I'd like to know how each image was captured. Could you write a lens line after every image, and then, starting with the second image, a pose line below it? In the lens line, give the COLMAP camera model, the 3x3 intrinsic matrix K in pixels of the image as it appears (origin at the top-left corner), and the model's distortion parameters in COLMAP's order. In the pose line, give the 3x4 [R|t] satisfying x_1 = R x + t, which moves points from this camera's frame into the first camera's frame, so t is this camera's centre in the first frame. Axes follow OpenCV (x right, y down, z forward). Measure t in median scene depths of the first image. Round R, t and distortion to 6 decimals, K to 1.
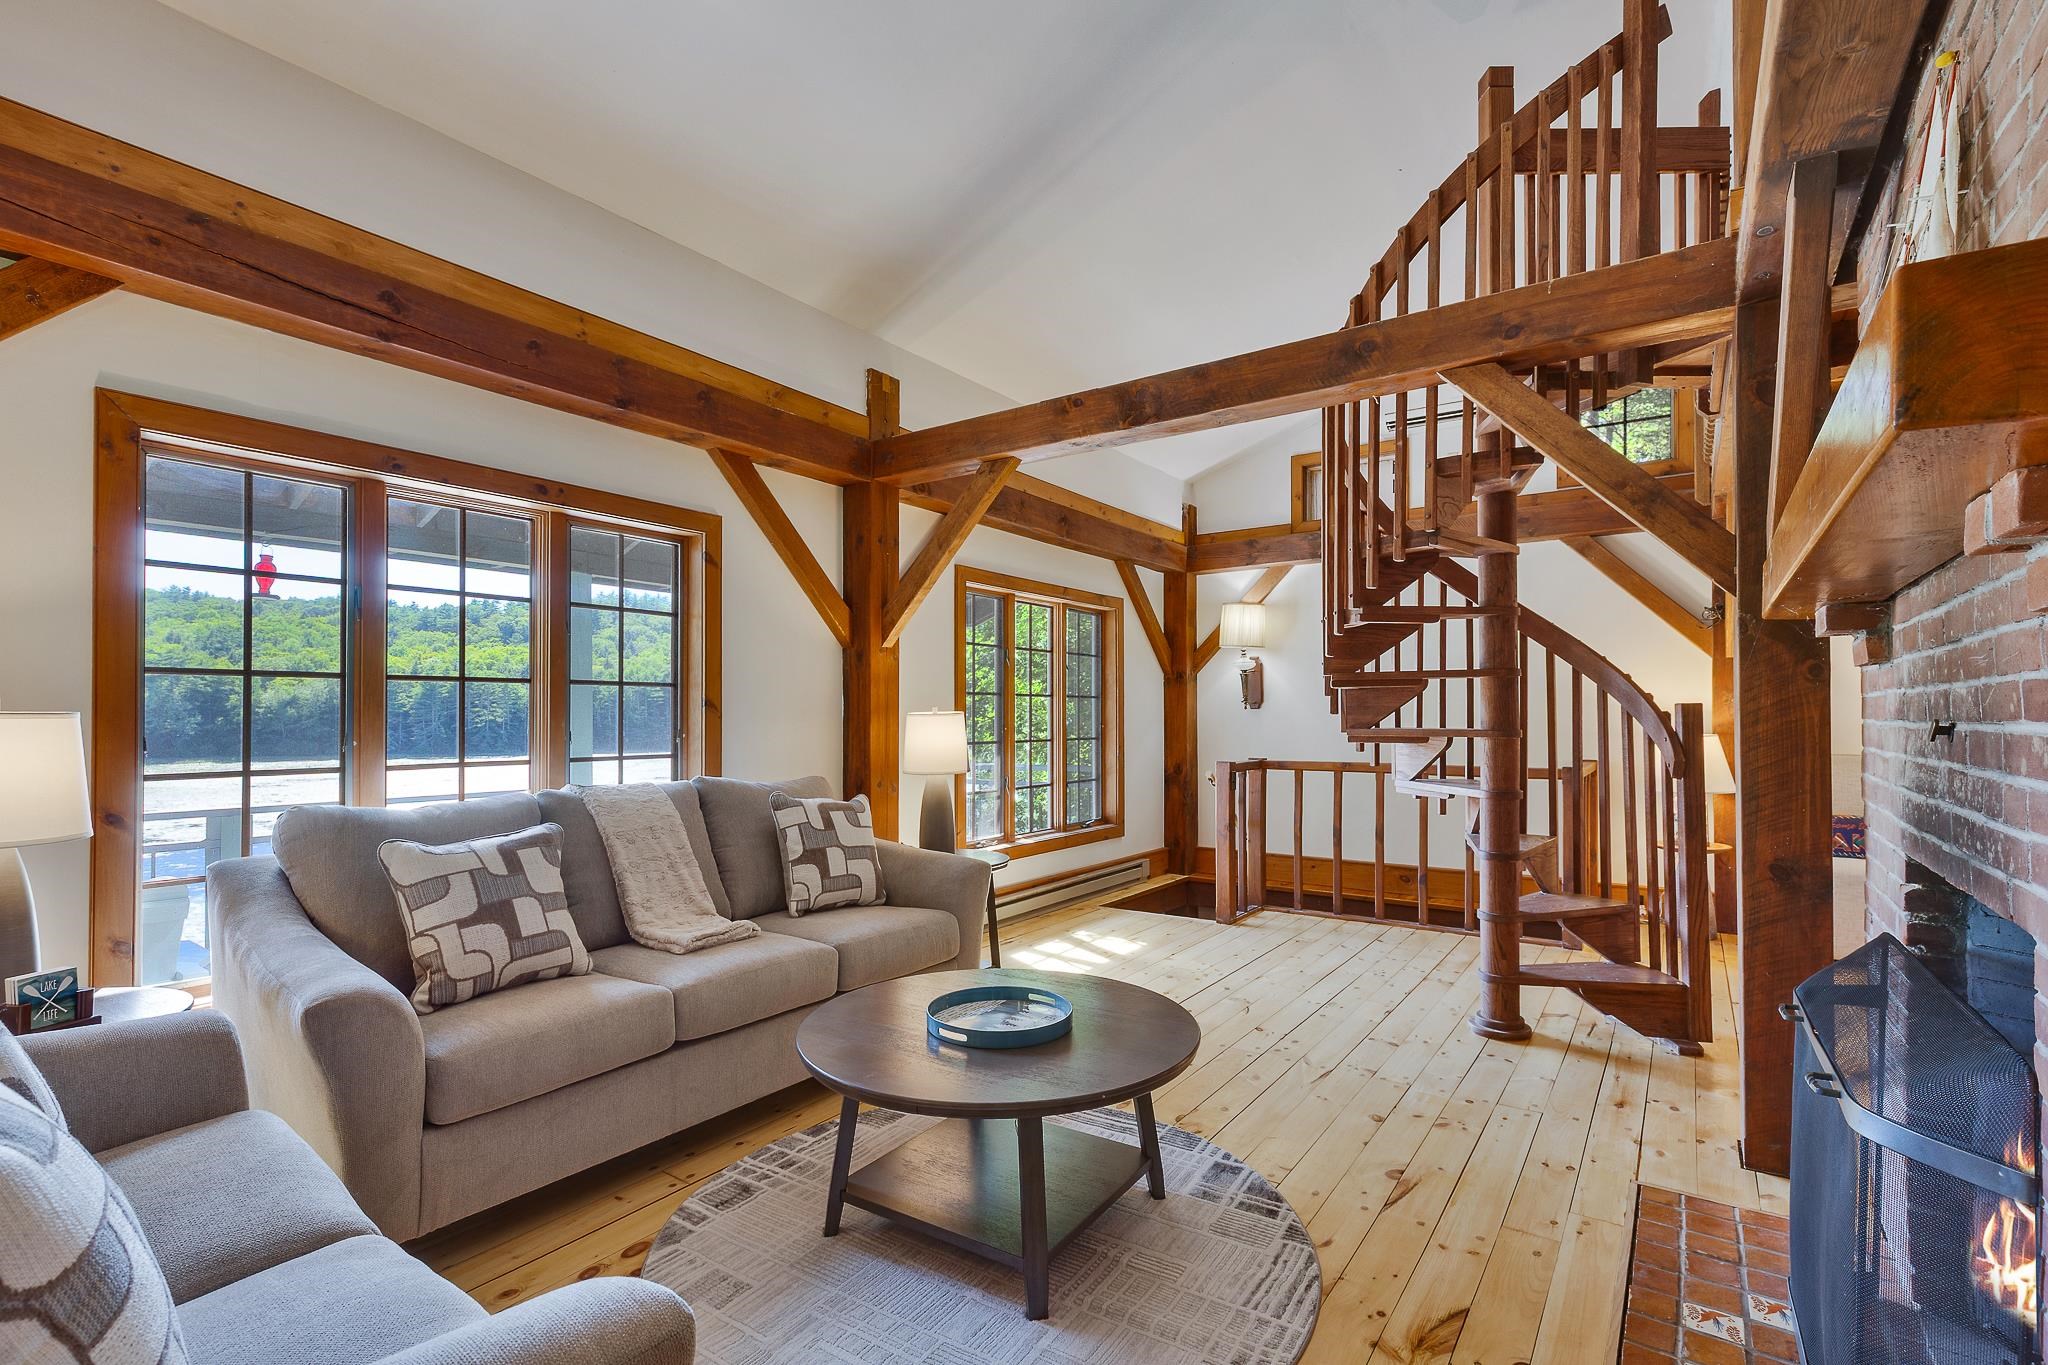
lens RADIAL K [[937.7, 0, 1024.0], [0, 937.7, 682.5], [0, 0, 1]] dist [0.001420, -0.000517]
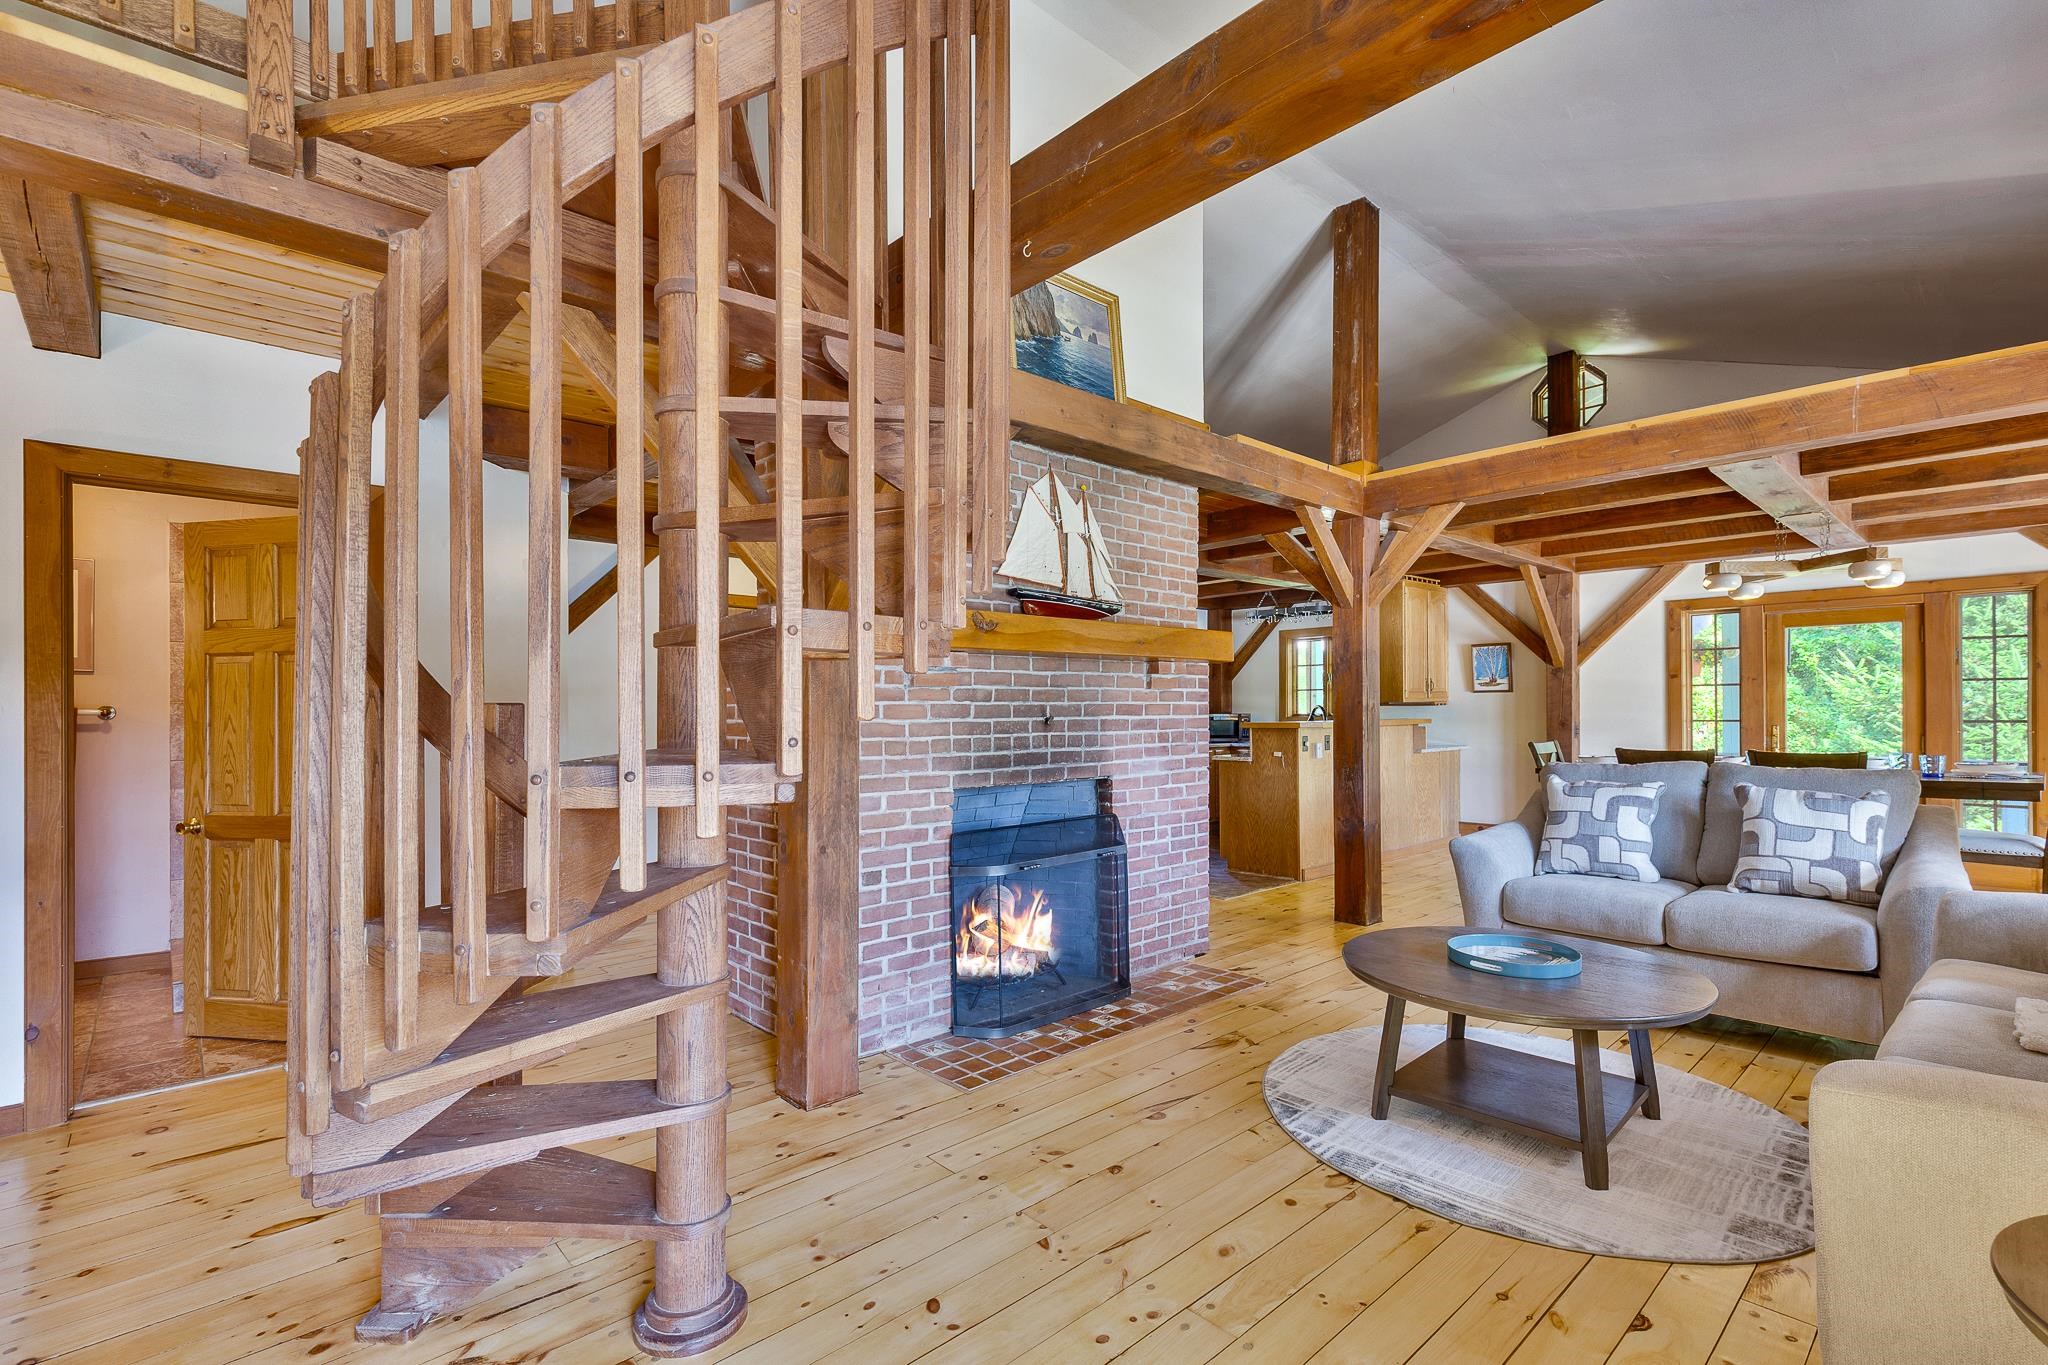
lens RADIAL K [[930.9, 0, 1020.6], [0, 930.9, 714.0], [0, 0, 1]] dist [0.001256, -0.000714]
pose [[-0.975931, 0.009245, 0.217883, 0.403558], [0.000819, 0.999249, -0.038731, 0.109962], [-0.218077, -0.037620, -0.975206, 2.827019]]
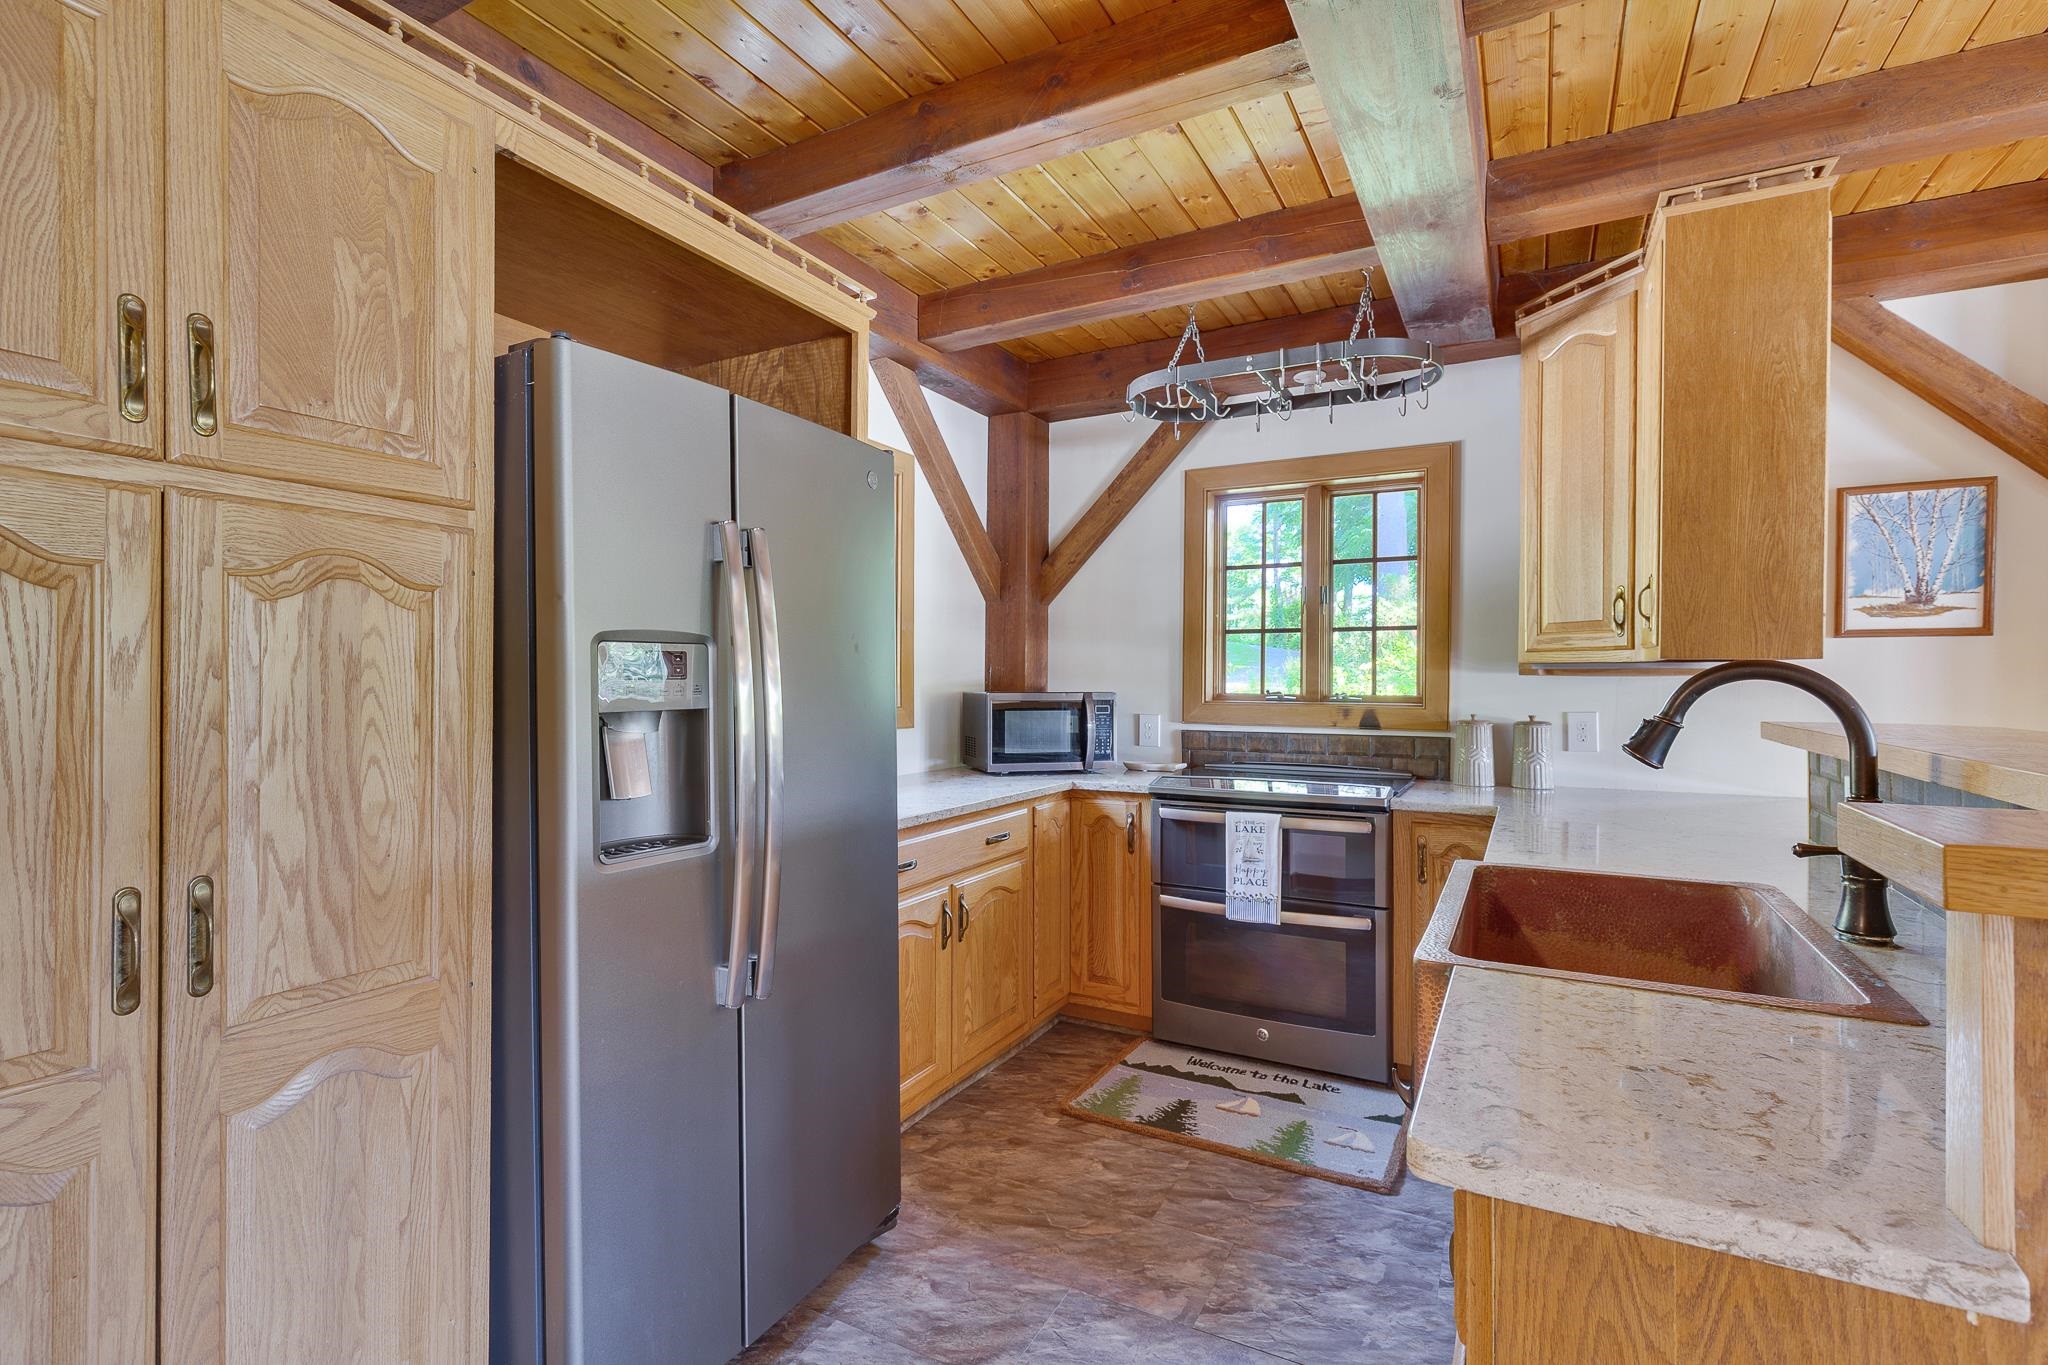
lens RADIAL K [[937.7, 0, 1024.0], [0, 937.7, 682.5], [0, 0, 1]] dist [0.001420, -0.000517]
pose [[-0.994143, -0.001219, -0.108070, 0.664052], [0.003032, 0.999228, -0.039165, -0.036815], [0.108034, -0.039263, -0.993372, -0.644649]]
